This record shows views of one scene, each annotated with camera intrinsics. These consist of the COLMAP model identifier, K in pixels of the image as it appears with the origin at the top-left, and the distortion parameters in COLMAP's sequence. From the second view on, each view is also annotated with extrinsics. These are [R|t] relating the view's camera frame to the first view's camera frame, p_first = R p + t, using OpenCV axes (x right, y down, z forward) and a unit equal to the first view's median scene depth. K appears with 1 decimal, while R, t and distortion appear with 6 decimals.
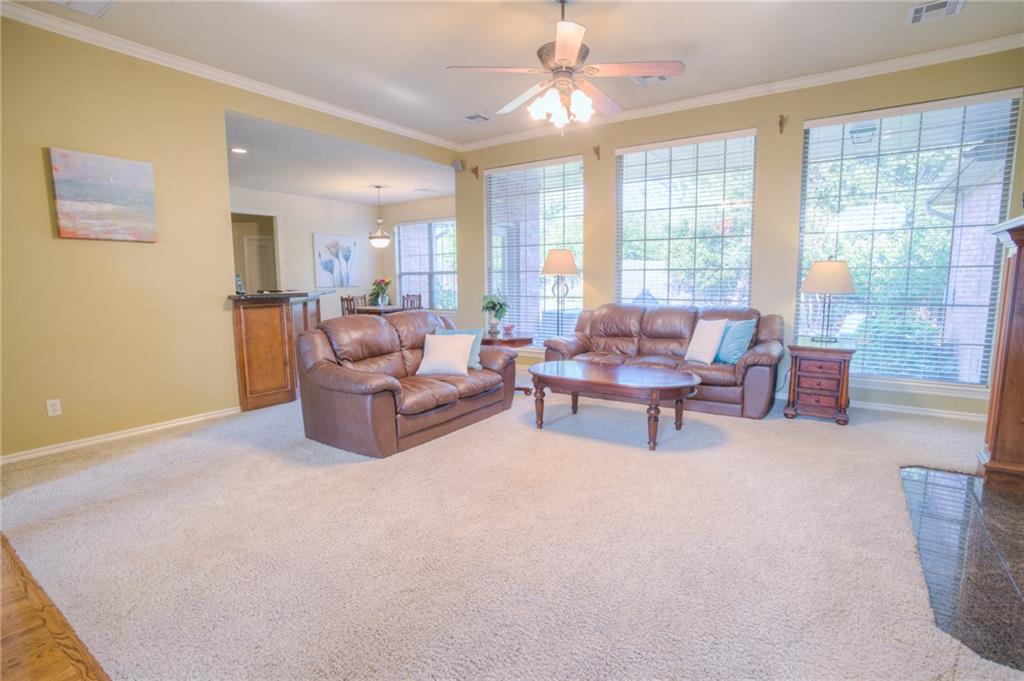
lens RADIAL K [[500.9, 0, 505.9], [0, 500.9, 340.8], [0, 0, 1]] dist [-0.032249, 0.009701]
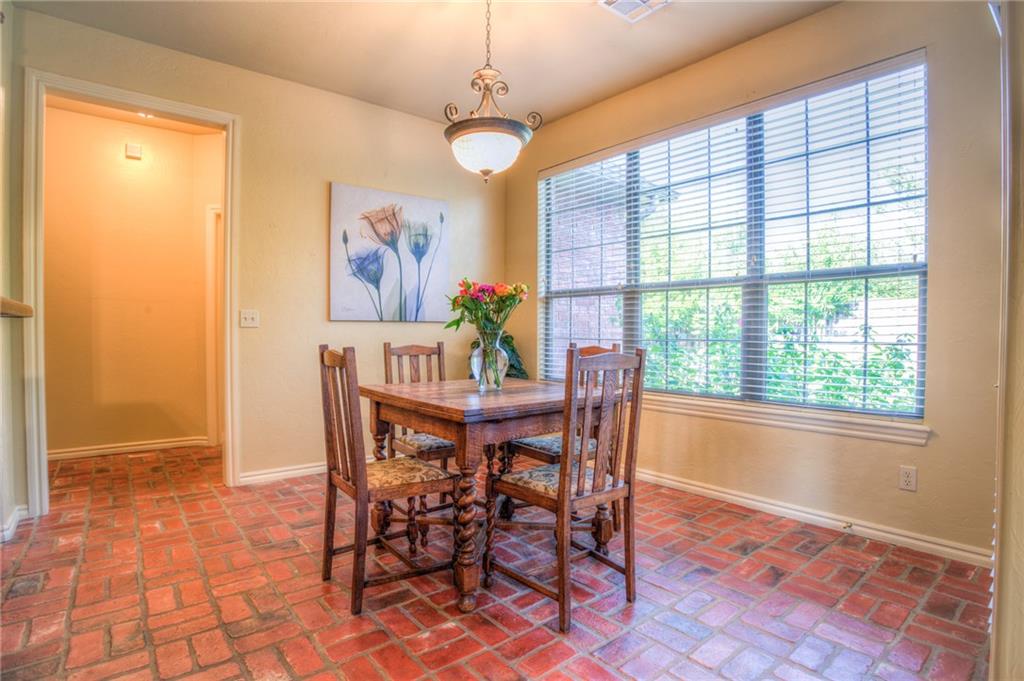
lens RADIAL K [[500.9, 0, 510.7], [0, 500.9, 339.1], [0, 0, 1]] dist [-0.032249, 0.009701]
pose [[0.964155, 0.017762, -0.264746, -0.144056], [-0.047958, 0.992990, -0.108034, -0.057435], [0.260971, 0.116858, 0.958248, 0.659996]]
